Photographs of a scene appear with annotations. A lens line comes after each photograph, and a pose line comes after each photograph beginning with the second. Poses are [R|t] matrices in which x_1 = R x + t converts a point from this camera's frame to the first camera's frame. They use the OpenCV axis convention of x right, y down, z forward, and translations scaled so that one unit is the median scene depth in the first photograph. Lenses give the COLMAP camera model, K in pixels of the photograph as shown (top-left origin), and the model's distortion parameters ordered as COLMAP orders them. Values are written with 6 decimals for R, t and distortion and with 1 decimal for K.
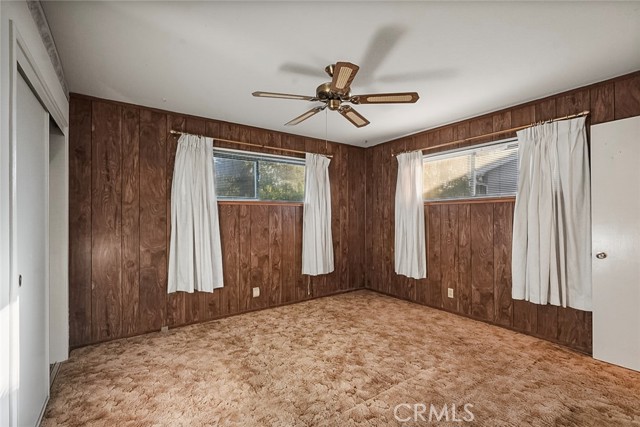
lens RADIAL K [[277.8, 0, 318.1], [0, 277.8, 215.0], [0, 0, 1]] dist [-0.015335, 0.004658]
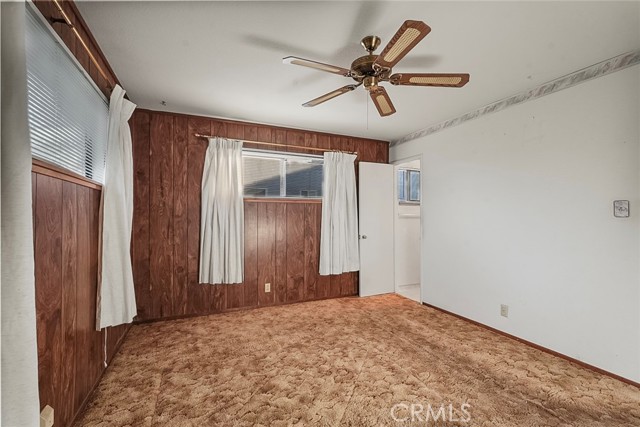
lens RADIAL K [[277.8, 0, 318.9], [0, 277.8, 215.0], [0, 0, 1]] dist [-0.015335, 0.004658]
pose [[0.213343, 0.004505, 0.976967, -0.555033], [-0.011230, 0.999935, -0.002159, 0.010058], [-0.976913, -0.010511, 0.213380, 0.657901]]
